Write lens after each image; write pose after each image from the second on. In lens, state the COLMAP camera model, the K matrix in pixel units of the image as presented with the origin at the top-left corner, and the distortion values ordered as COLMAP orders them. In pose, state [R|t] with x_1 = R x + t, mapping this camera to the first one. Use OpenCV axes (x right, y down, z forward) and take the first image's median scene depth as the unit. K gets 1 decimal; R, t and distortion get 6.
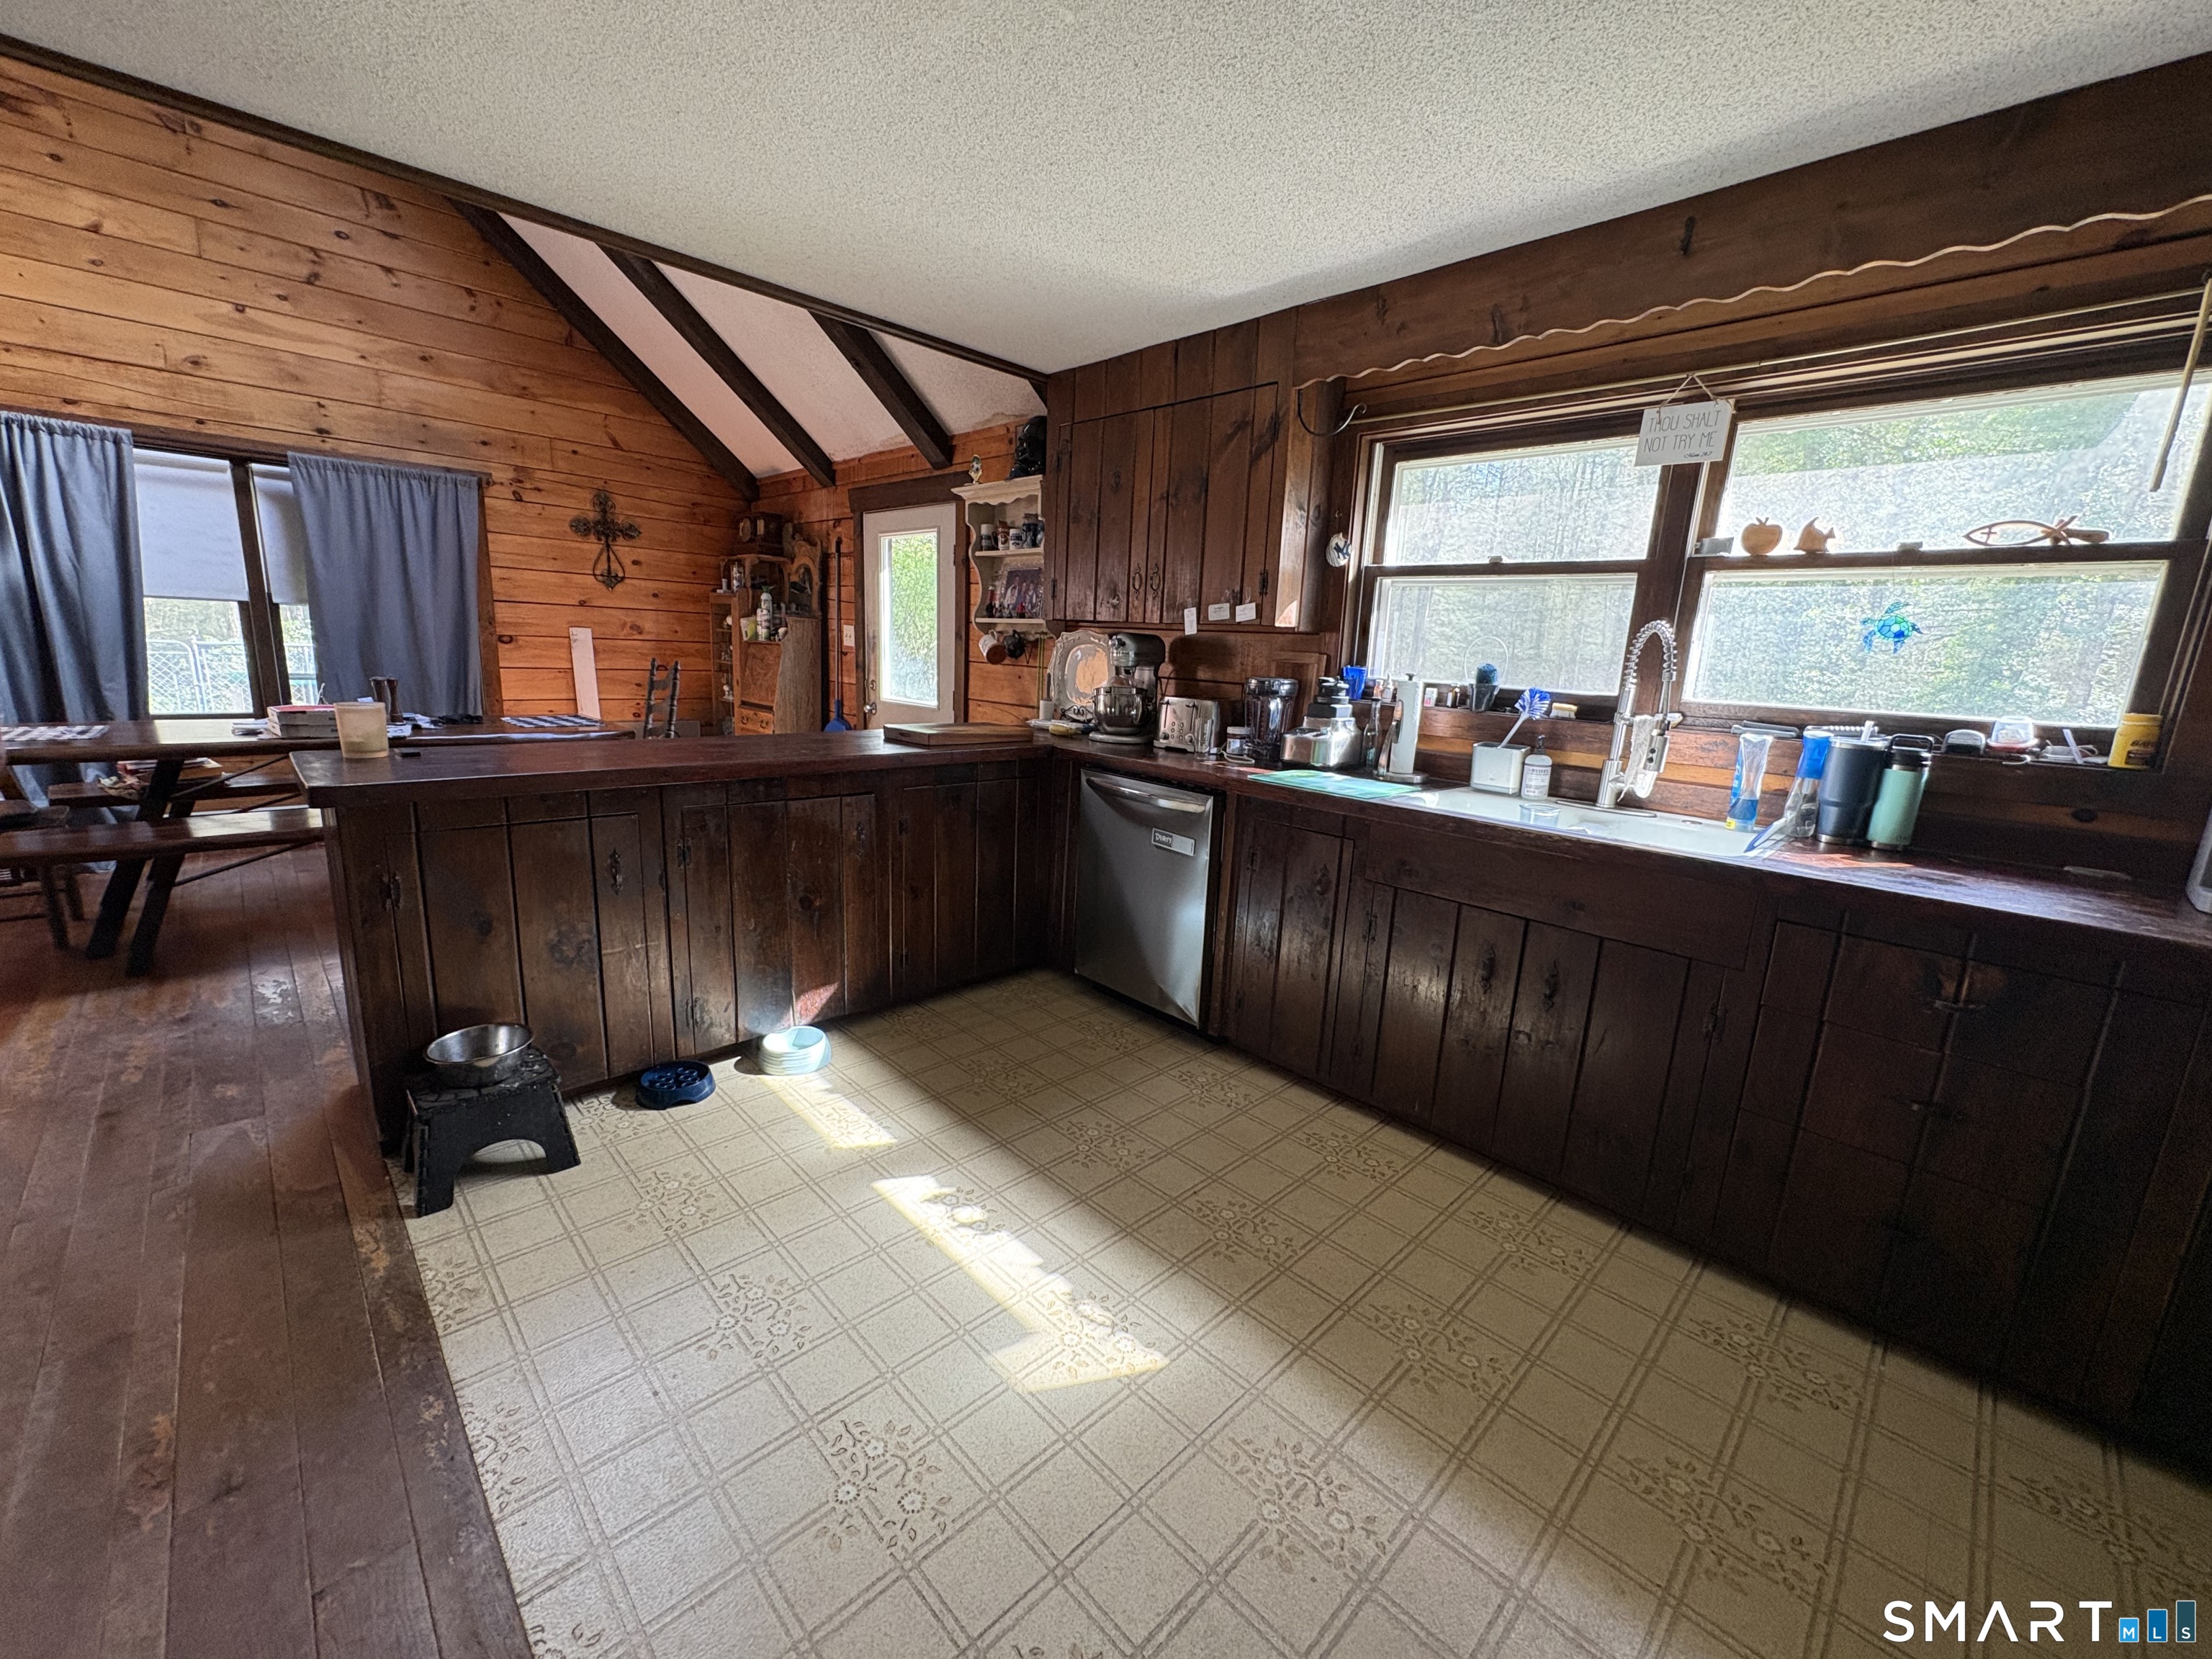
lens RADIAL K [[880.8, 0, 1106.0], [0, 880.8, 829.5], [0, 0, 1]] dist [0.000703, 0.000238]
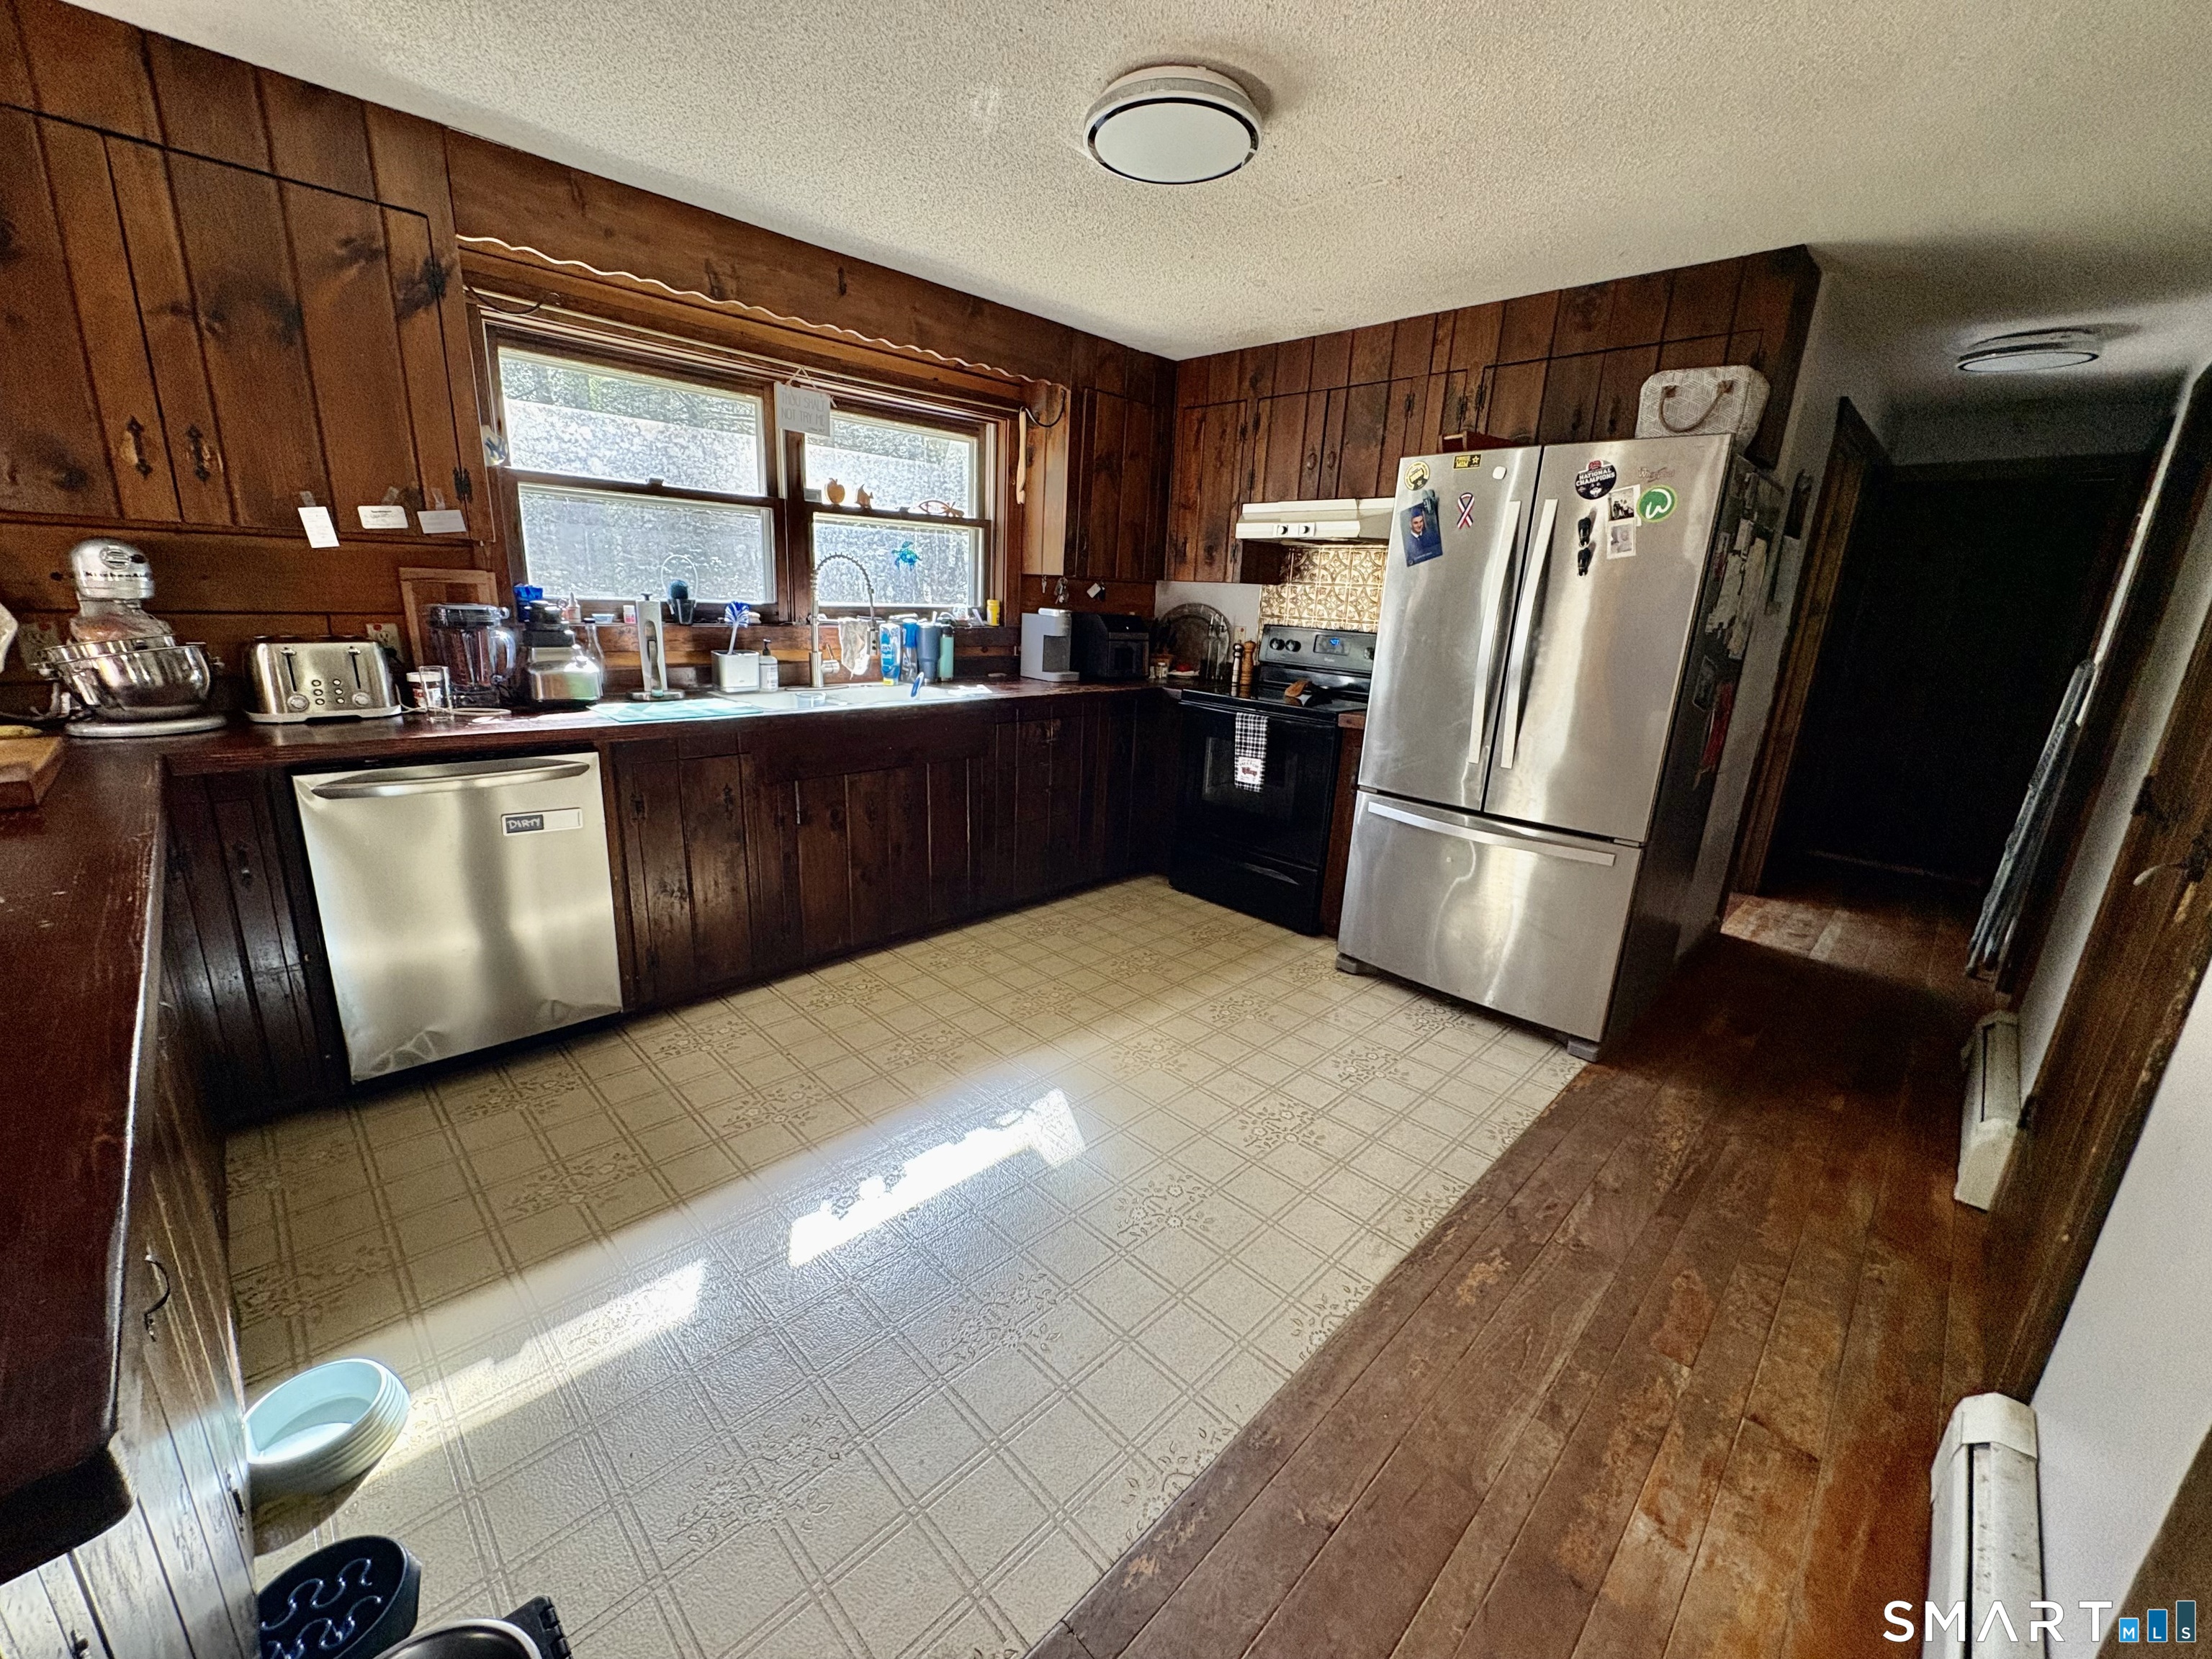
lens RADIAL K [[880.8, 0, 1106.0], [0, 880.8, 829.5], [0, 0, 1]] dist [0.000703, 0.000238]
pose [[-0.012095, -0.312558, 0.949822, -0.833776], [0.159737, 0.937088, 0.310402, -0.176063], [-0.987085, 0.155476, 0.038593, 0.548808]]
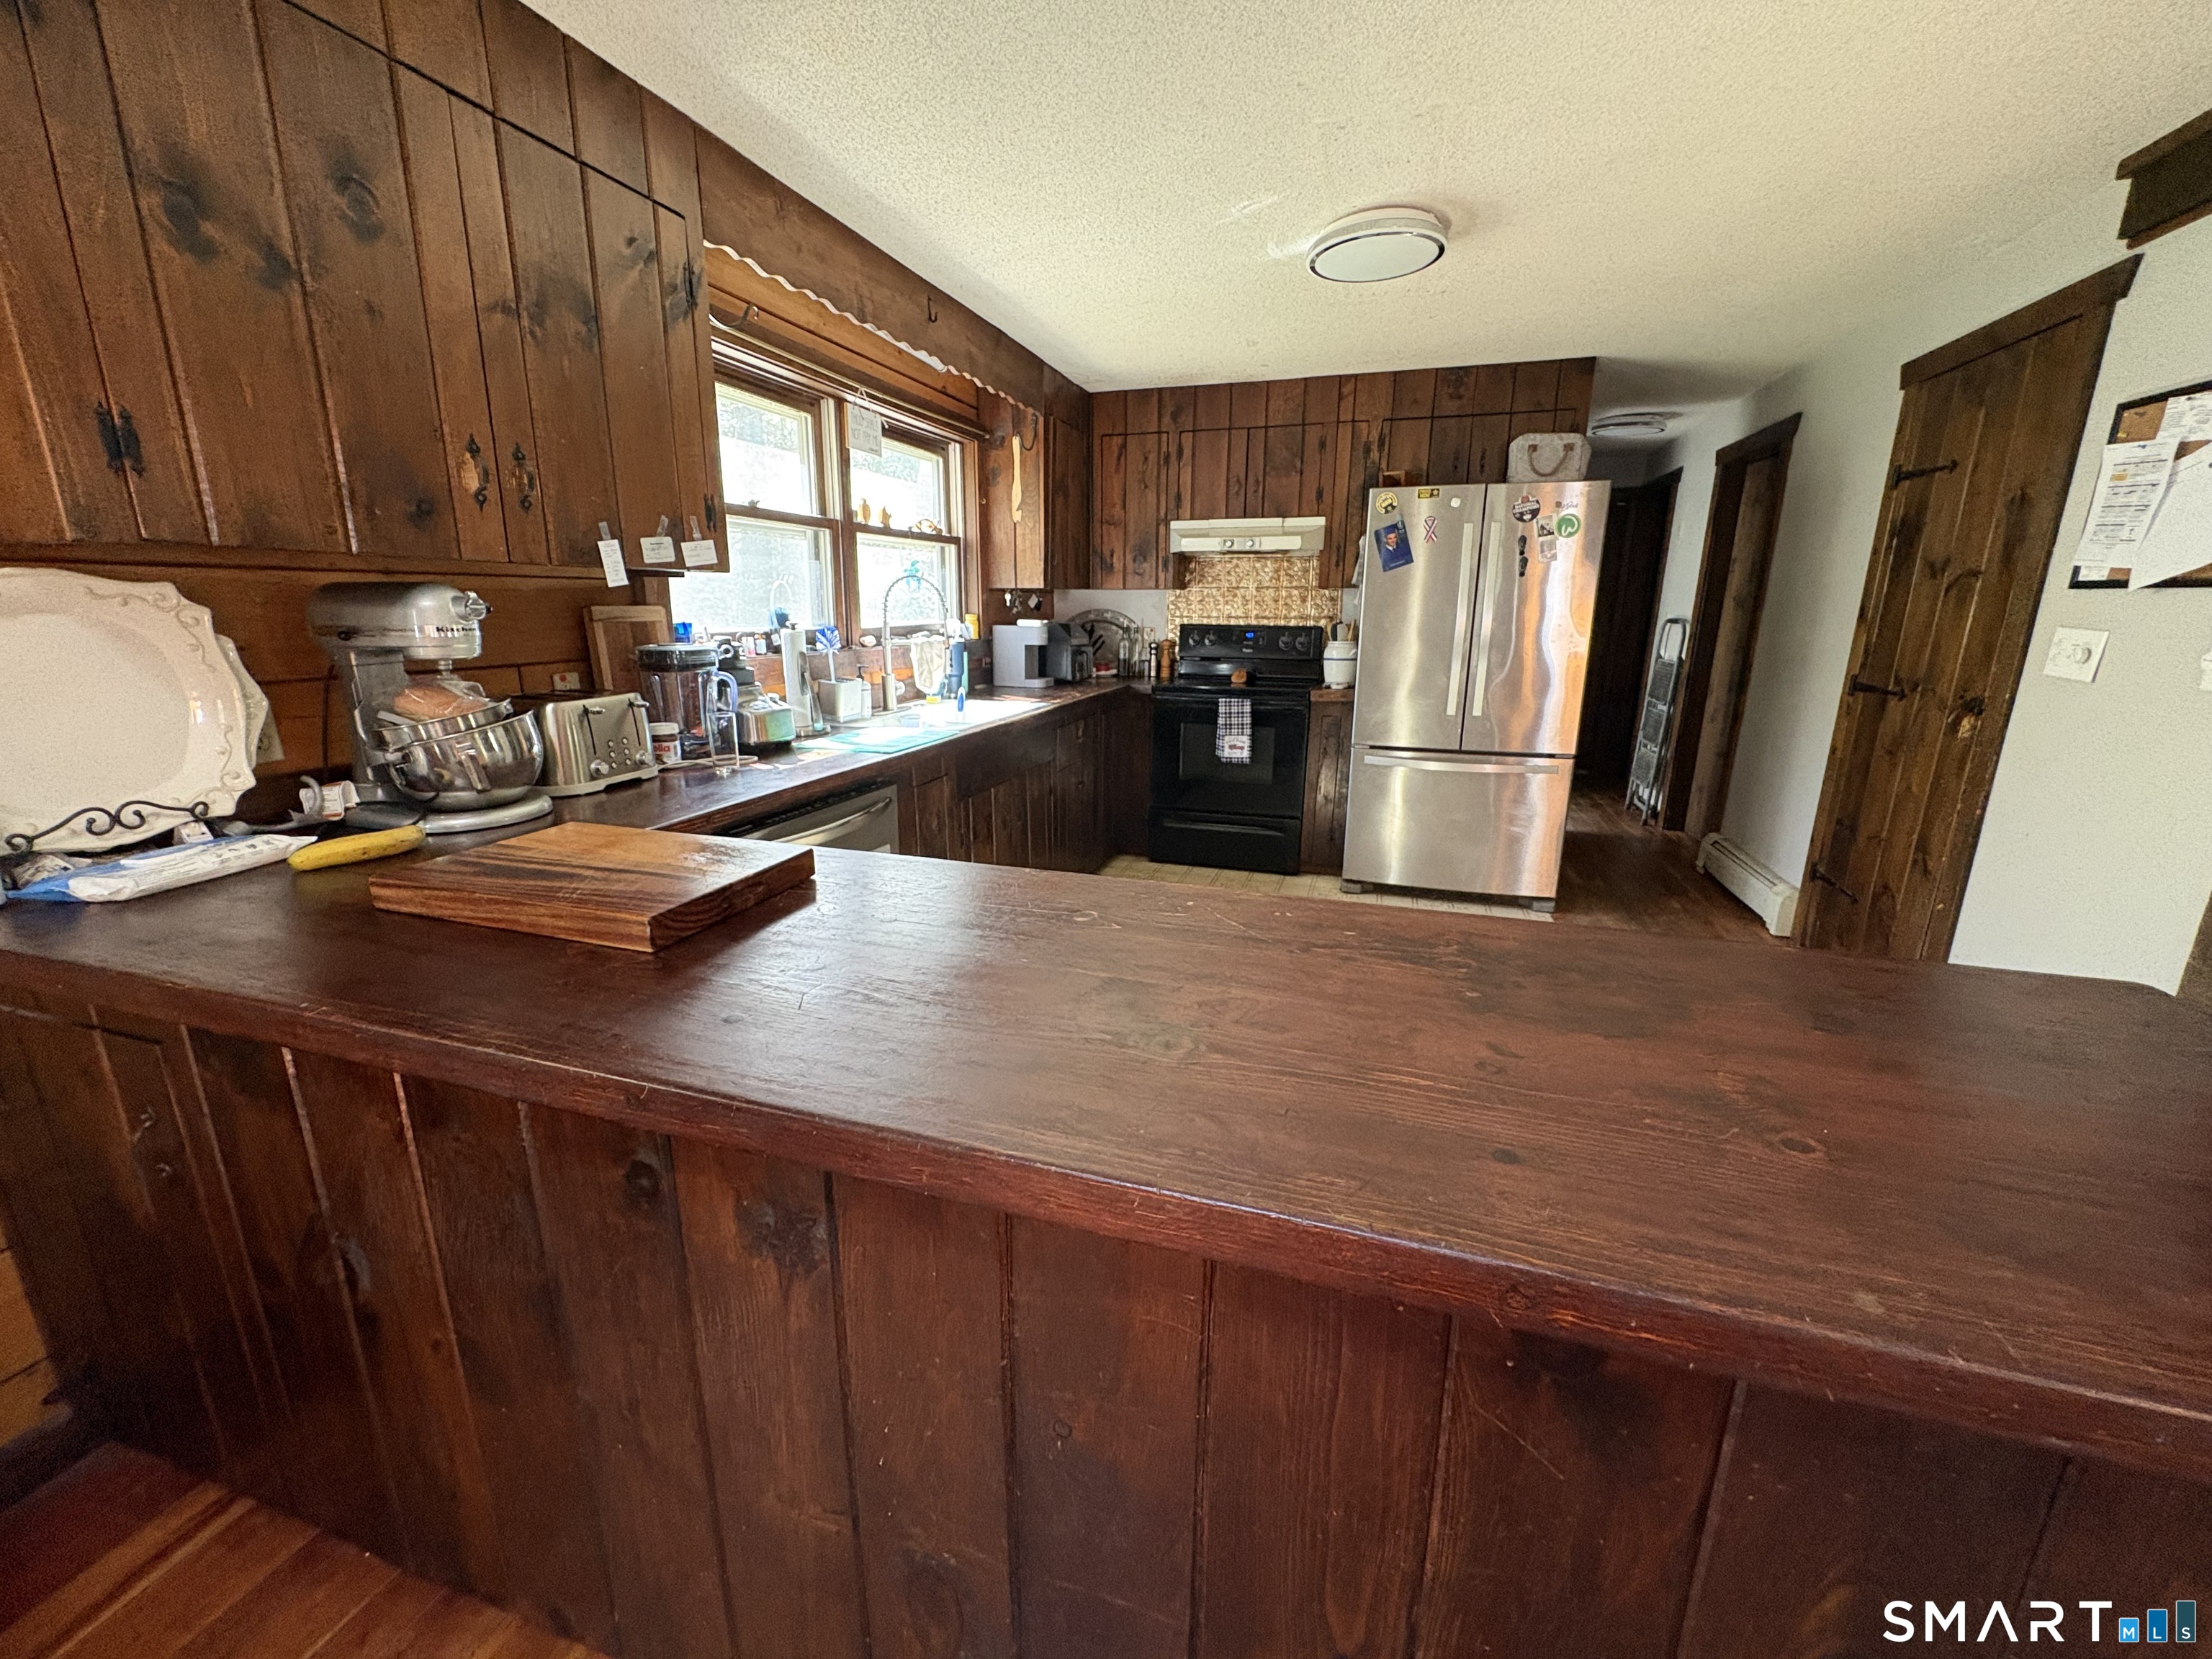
lens RADIAL K [[880.8, 0, 1106.0], [0, 880.8, 829.5], [0, 0, 1]] dist [0.000703, 0.000238]
pose [[-0.471574, -0.269057, 0.839778, -0.795040], [0.153551, 0.912713, 0.378651, -0.327271], [-0.868355, 0.307510, -0.389098, 1.326383]]
